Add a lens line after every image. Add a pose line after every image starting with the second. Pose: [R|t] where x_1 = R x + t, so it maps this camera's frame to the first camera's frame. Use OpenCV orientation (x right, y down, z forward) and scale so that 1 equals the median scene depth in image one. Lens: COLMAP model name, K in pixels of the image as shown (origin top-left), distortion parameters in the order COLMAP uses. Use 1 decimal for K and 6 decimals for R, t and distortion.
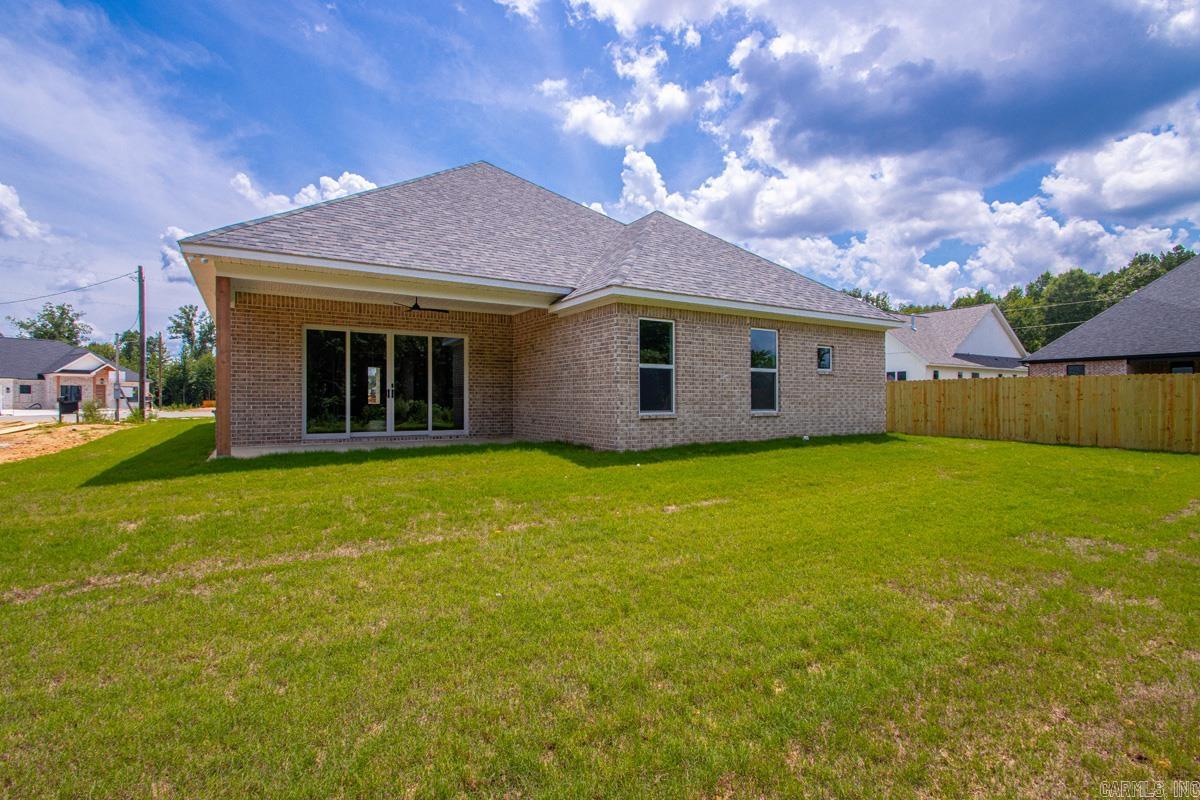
lens RADIAL K [[557.6, 0, 585.6], [0, 557.6, 403.2], [0, 0, 1]] dist [0.015231, -0.017958]
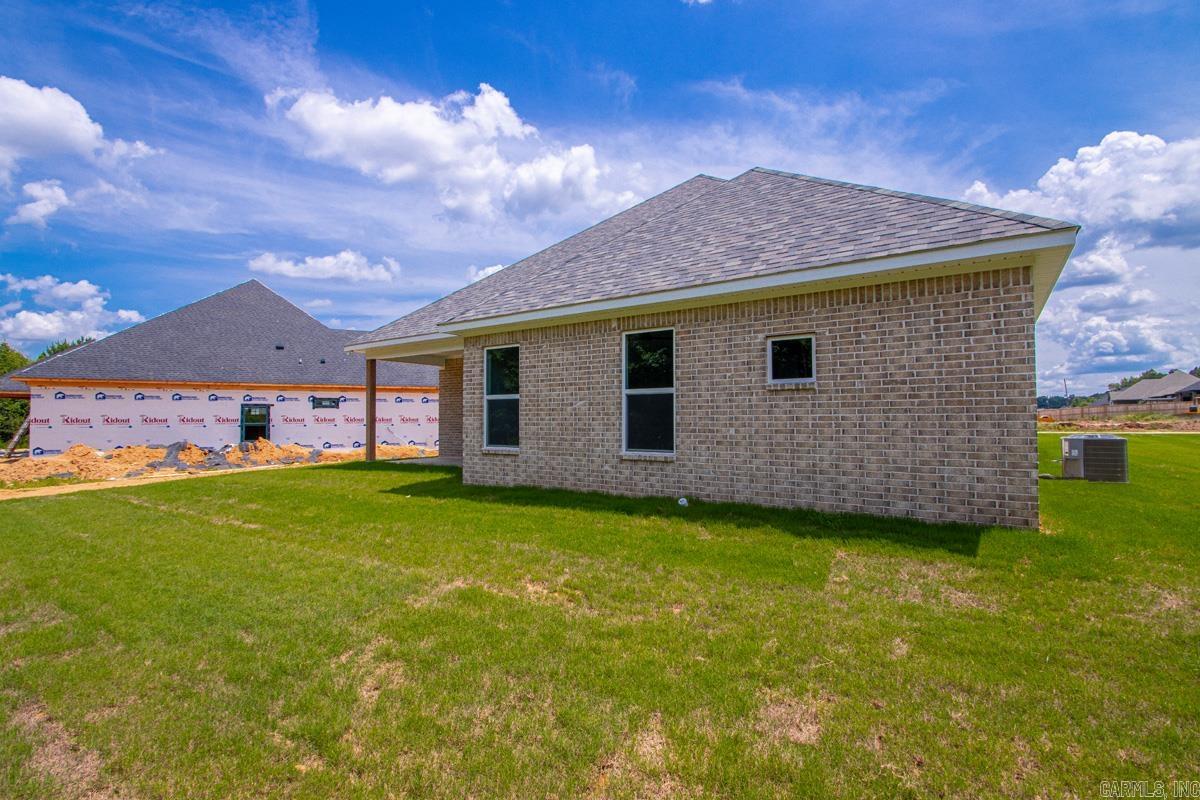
lens RADIAL K [[571.6, 0, 571.9], [0, 571.6, 408.9], [0, 0, 1]] dist [0.006475, 0.000608]
pose [[0.391307, -0.020592, -0.920030, 0.897062], [-0.001613, 0.999733, -0.023062, -0.021707], [0.920259, 0.010508, 0.391169, 0.637994]]
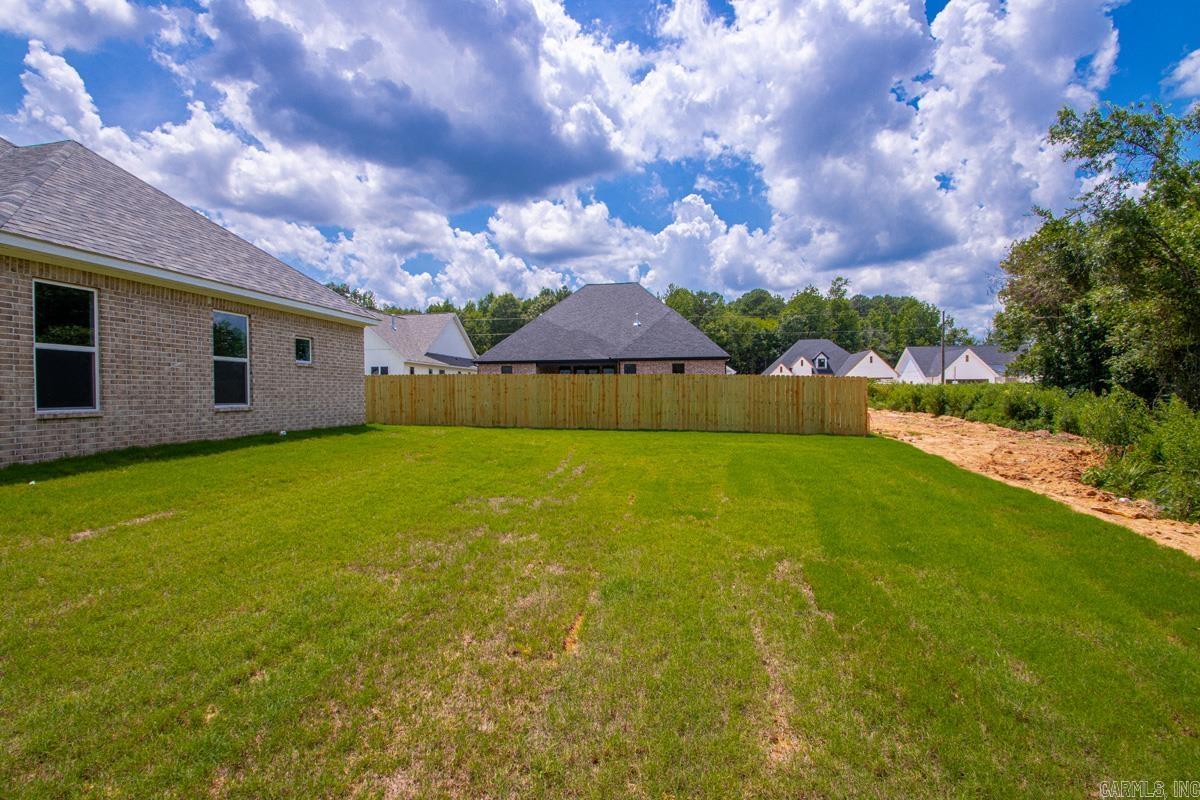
lens RADIAL K [[557.6, 0, 585.6], [0, 557.6, 403.2], [0, 0, 1]] dist [0.015231, -0.017958]
pose [[0.657962, -0.015785, 0.752886, 0.019418], [0.007057, 0.999866, 0.014796, 0.001461], [-0.753018, -0.004422, 0.657985, -0.008066]]
